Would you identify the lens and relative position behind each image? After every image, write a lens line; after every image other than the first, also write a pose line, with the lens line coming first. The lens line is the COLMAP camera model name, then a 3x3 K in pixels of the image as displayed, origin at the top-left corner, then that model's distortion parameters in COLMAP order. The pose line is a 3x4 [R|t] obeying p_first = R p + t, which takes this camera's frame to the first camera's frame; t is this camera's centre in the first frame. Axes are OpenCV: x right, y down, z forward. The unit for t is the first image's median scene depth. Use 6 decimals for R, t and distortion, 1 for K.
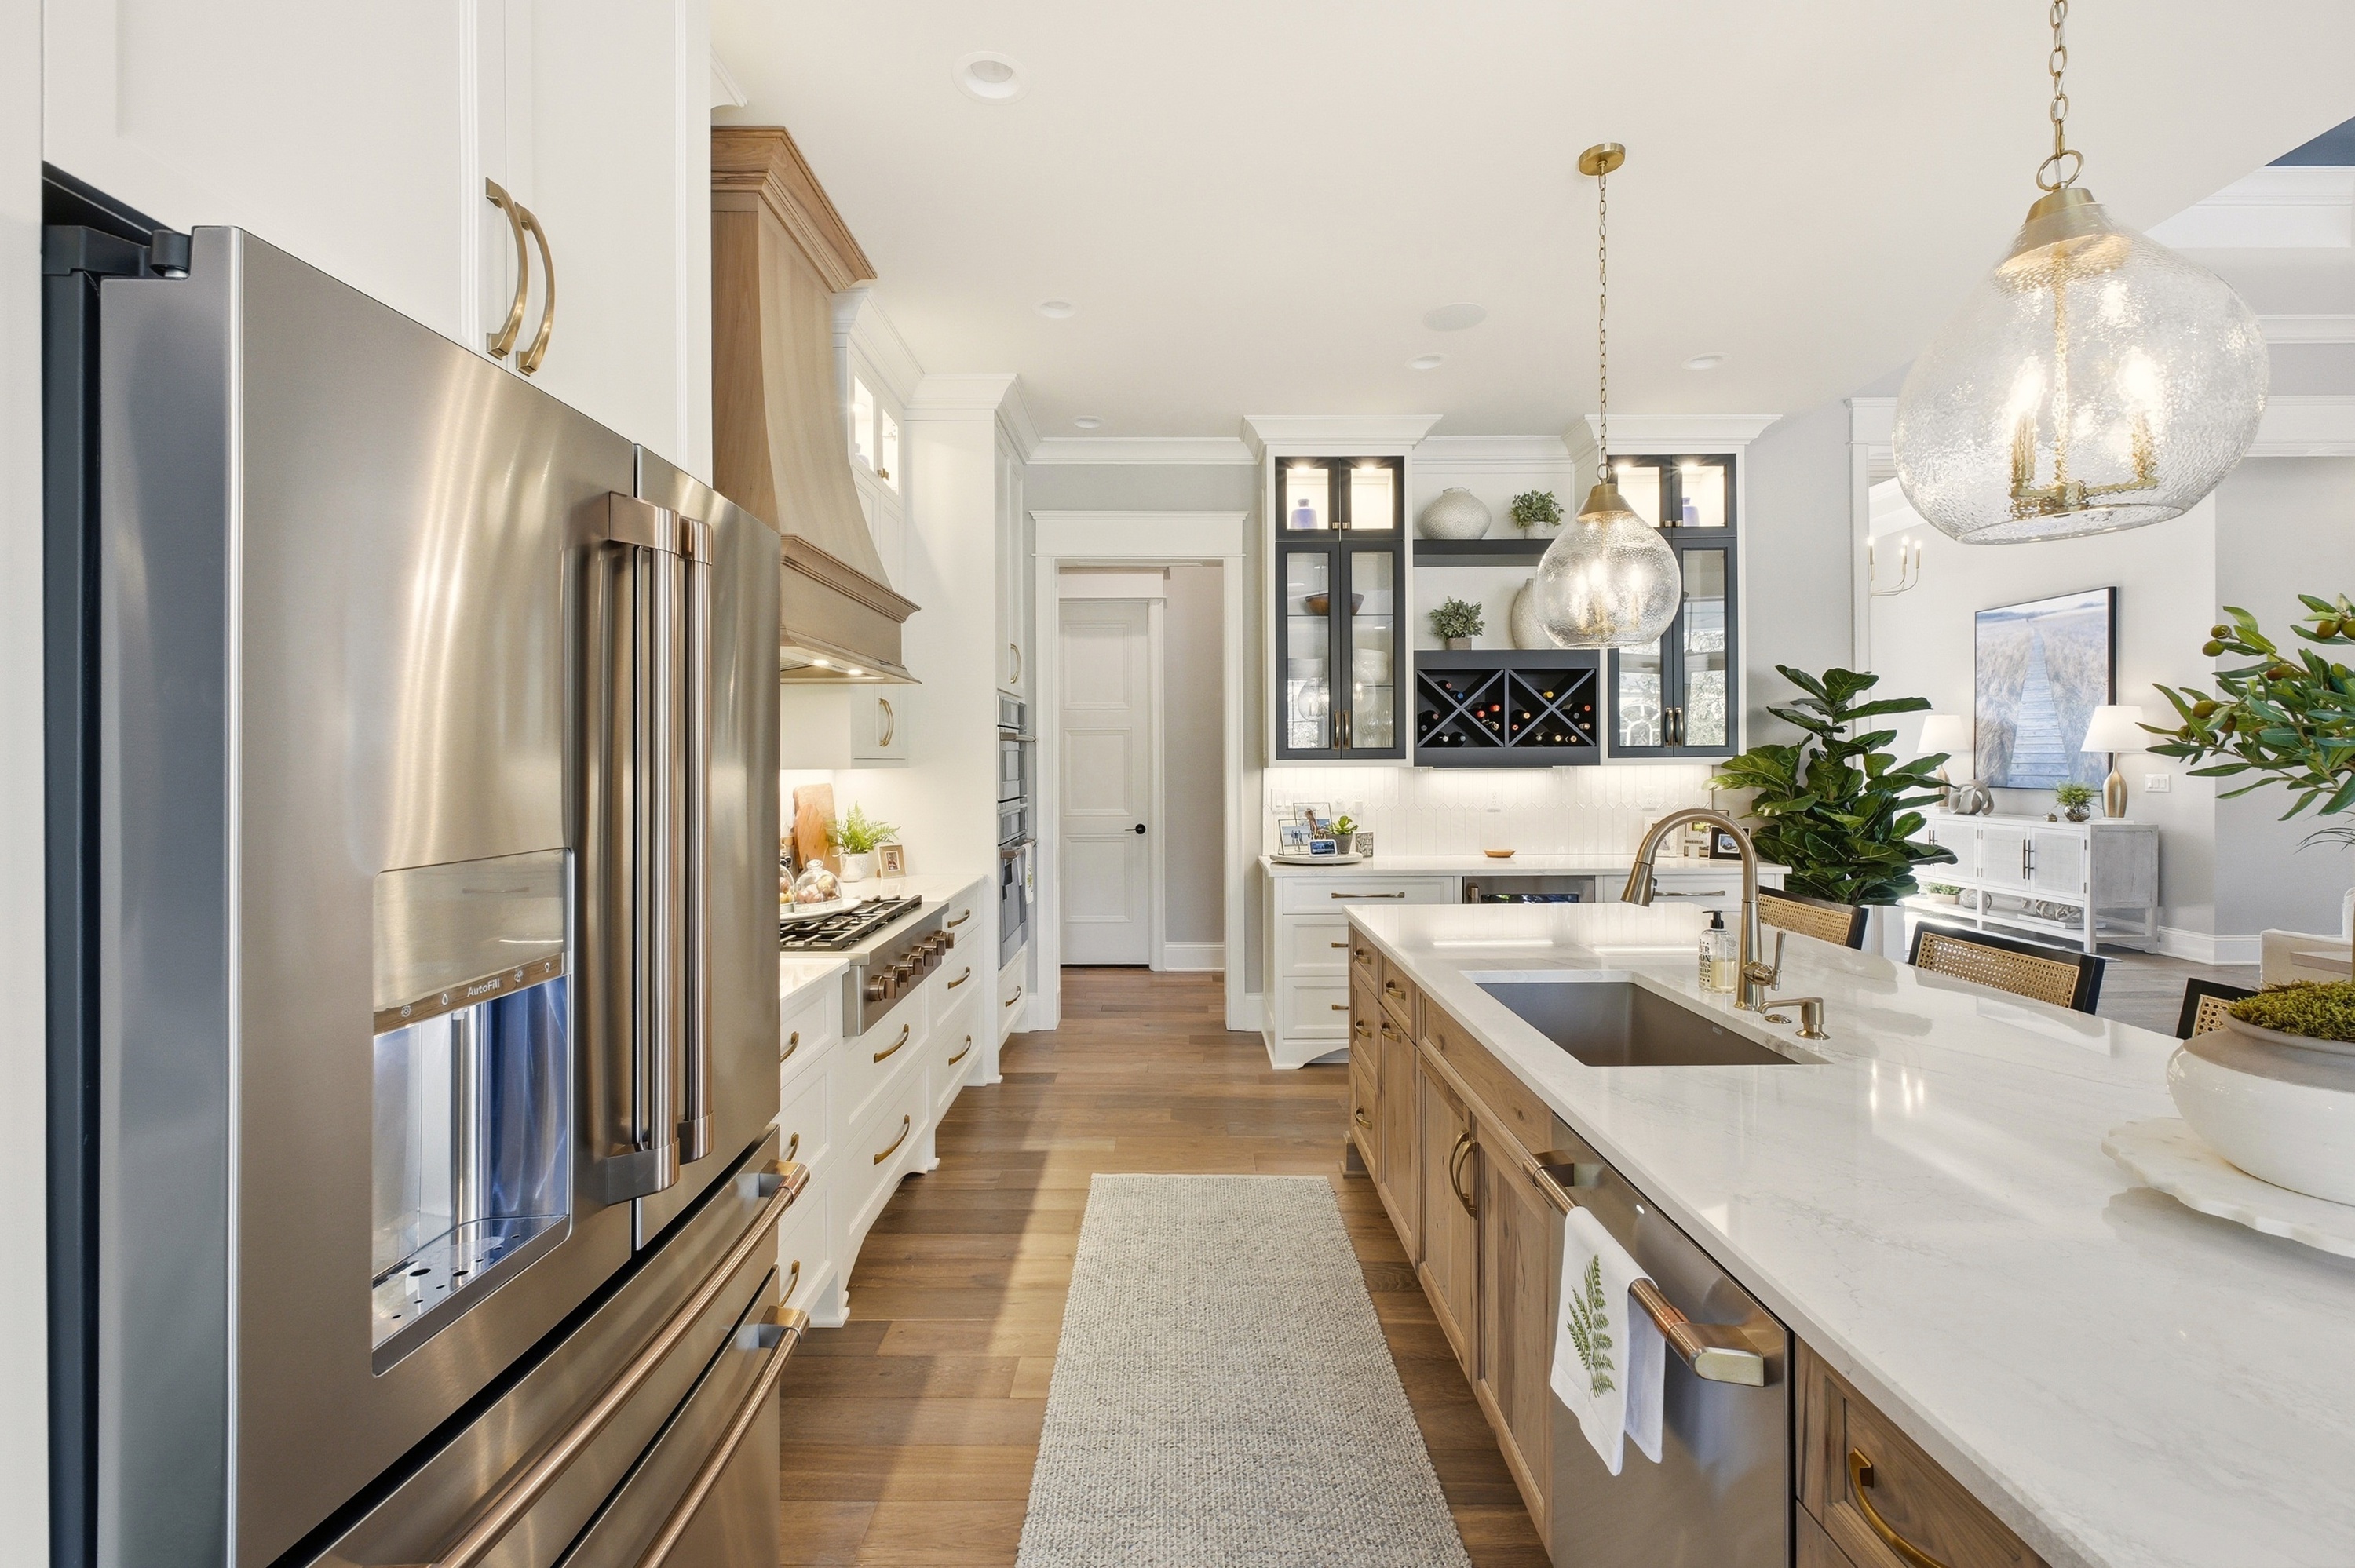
lens RADIAL K [[989.1, 0, 1180.9], [0, 989.1, 767.6], [0, 0, 1]] dist [-0.003840, 0.000358]
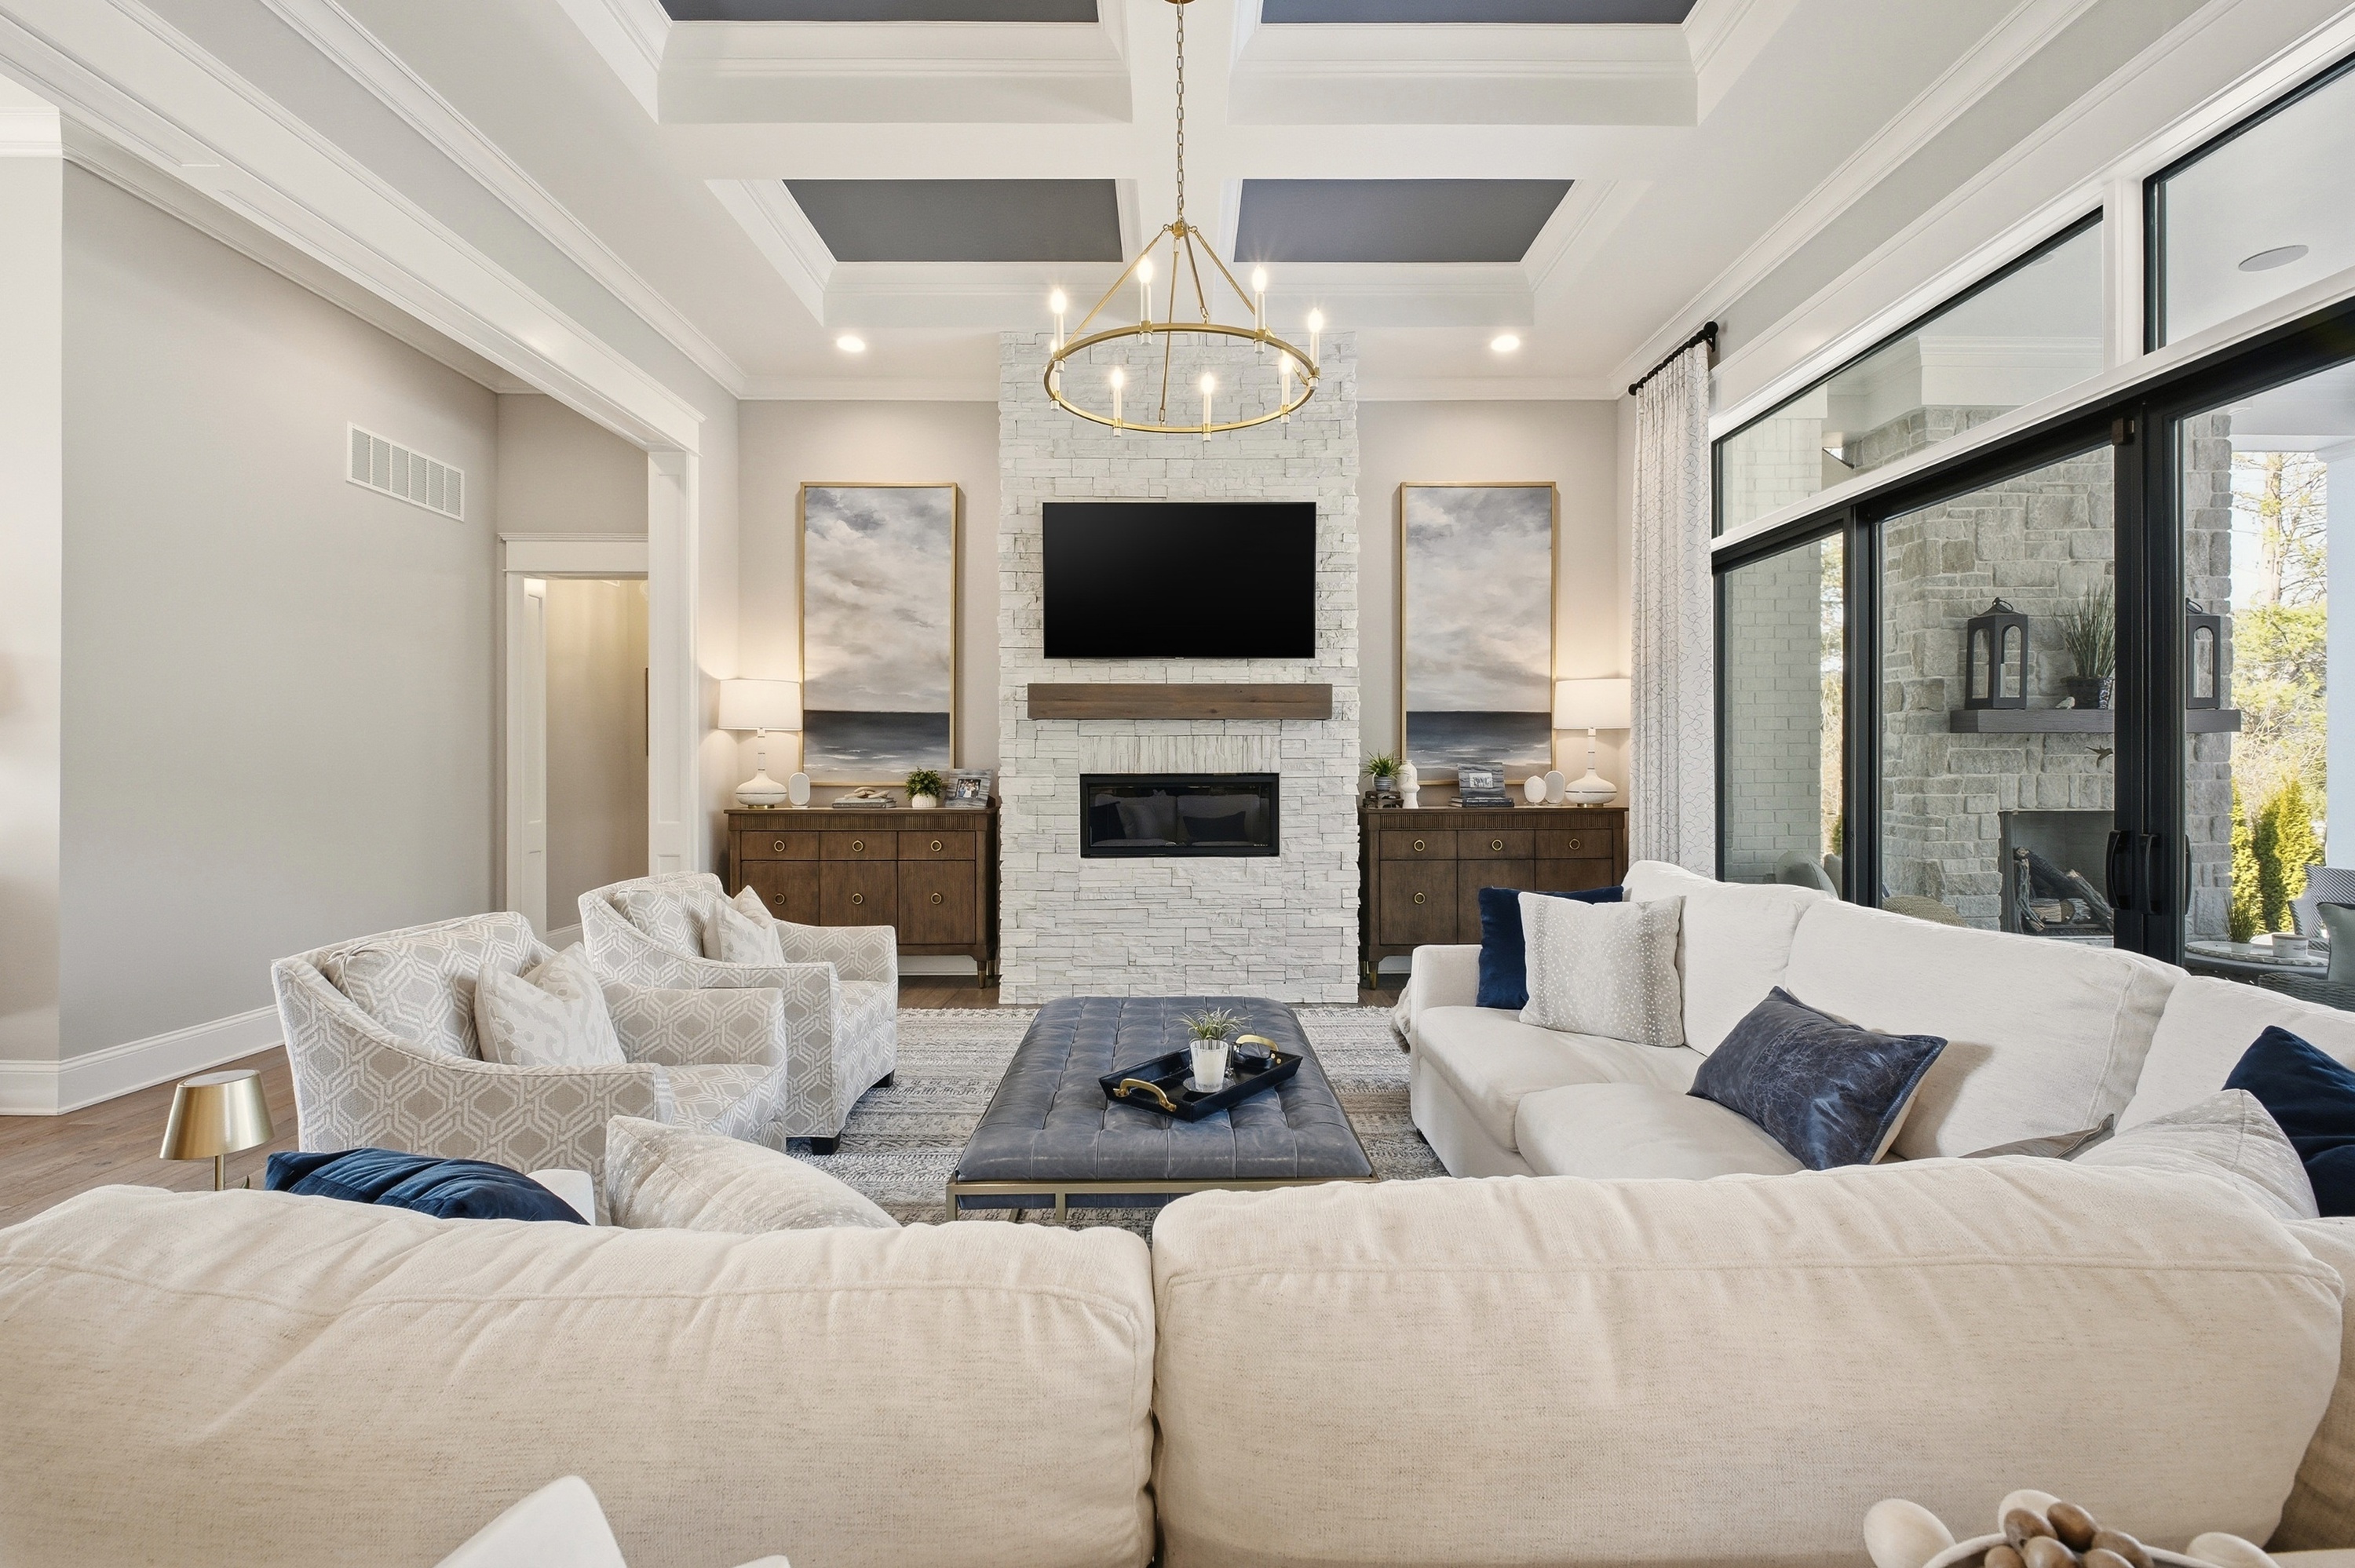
lens RADIAL K [[989.1, 0, 1179.7], [0, 989.1, 769.1], [0, 0, 1]] dist [-0.003840, 0.000358]
pose [[-0.001821, 0.003466, 0.999992, 0.667879], [0.004615, 0.999983, -0.003458, 0.014331], [-0.999988, 0.004609, -0.001836, 0.501203]]
